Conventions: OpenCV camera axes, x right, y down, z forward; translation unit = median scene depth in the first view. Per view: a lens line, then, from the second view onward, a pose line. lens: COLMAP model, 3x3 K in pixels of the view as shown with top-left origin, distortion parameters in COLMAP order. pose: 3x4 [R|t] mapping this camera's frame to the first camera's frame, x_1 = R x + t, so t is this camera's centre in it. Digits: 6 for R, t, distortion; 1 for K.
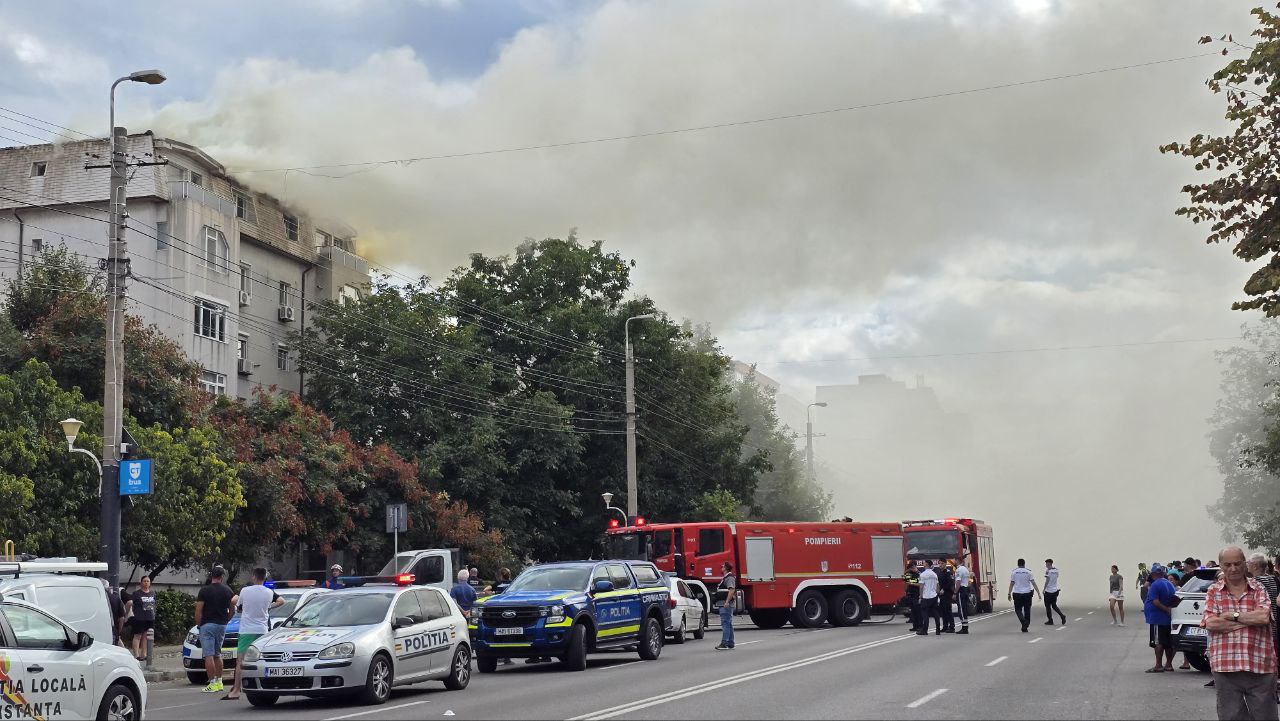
lens RADIAL K [[1824.9, 0, 633.4], [0, 1824.9, 364.2], [0, 0, 1]] dist [0.171873, 0.000000]
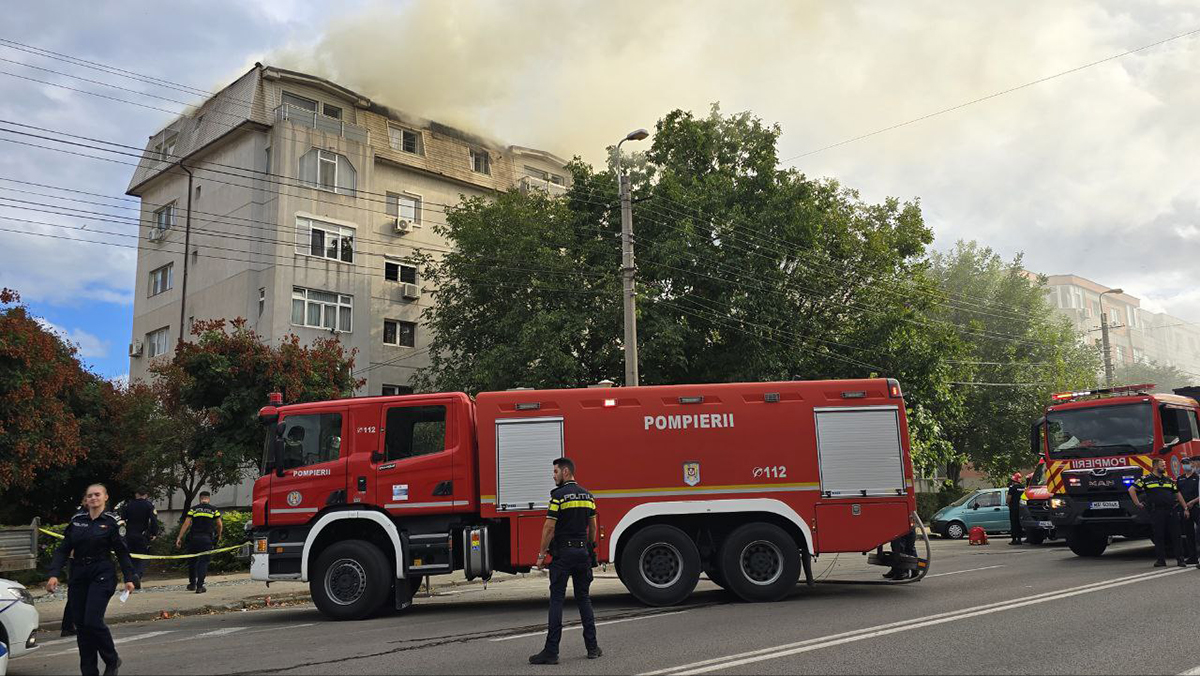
lens RADIAL K [[1037.8, 0, 601.7], [0, 1037.8, 331.5], [0, 0, 1]] dist [0.068716, -0.000552]
pose [[0.879557, -0.090017, -0.467200, 0.207139], [0.075275, 0.995900, -0.050170, 0.082863], [0.469801, 0.008959, 0.882727, 0.729841]]
